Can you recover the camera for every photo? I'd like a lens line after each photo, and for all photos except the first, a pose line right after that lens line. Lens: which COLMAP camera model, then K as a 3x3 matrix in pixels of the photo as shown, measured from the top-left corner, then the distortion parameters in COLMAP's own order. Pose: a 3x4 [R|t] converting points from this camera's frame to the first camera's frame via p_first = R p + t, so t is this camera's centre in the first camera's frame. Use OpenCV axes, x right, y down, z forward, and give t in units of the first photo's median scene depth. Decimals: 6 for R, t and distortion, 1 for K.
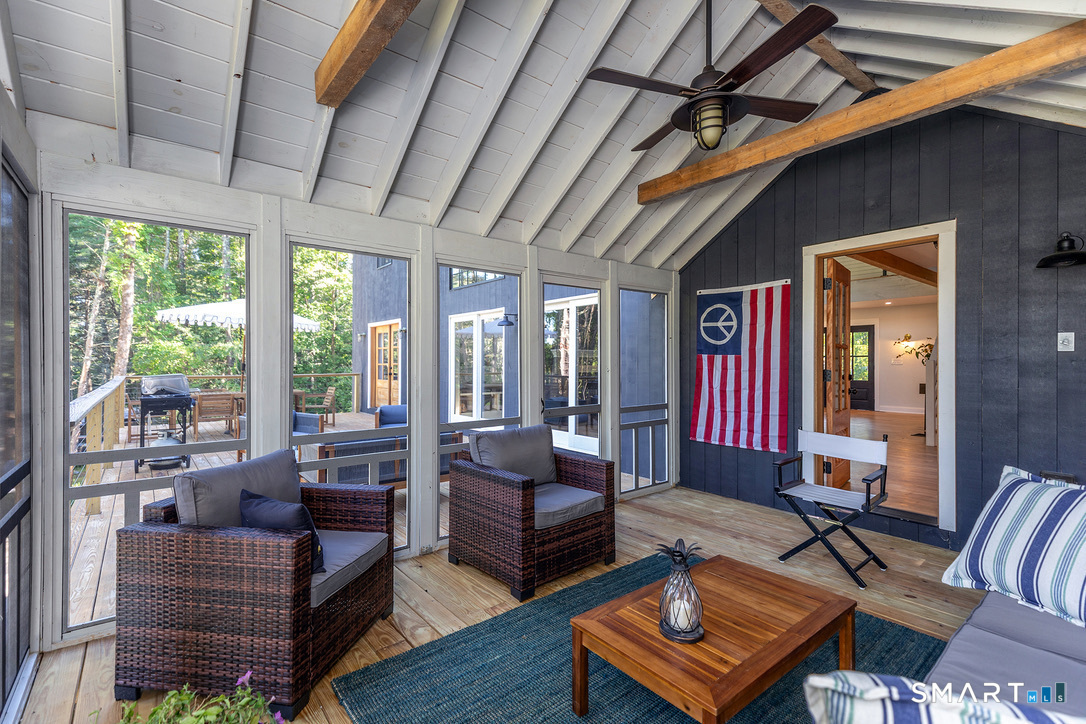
lens RADIAL K [[483.6, 0, 546.4], [0, 483.6, 360.9], [0, 0, 1]] dist [0.022081, -0.005192]
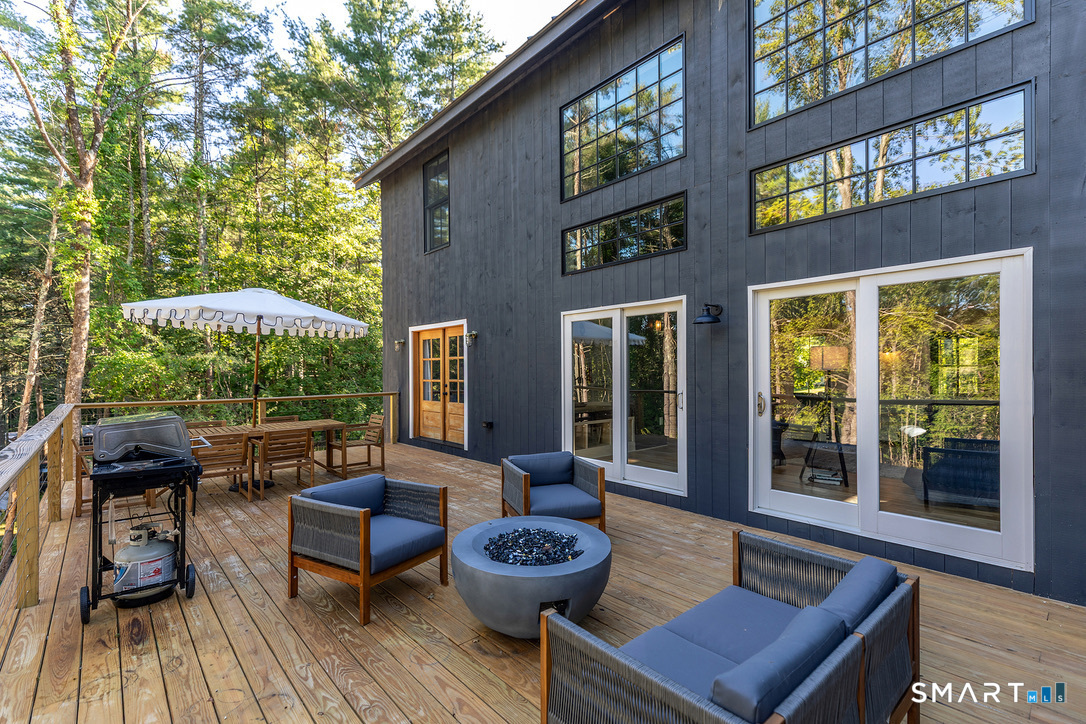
lens RADIAL K [[484.6, 0, 545.9], [0, 484.6, 370.4], [0, 0, 1]] dist [0.020848, -0.000565]
pose [[0.999078, -0.008187, 0.042140, -0.121727], [0.008070, 0.999963, 0.002930, -0.006270], [-0.042162, -0.002588, 0.999107, 0.150727]]
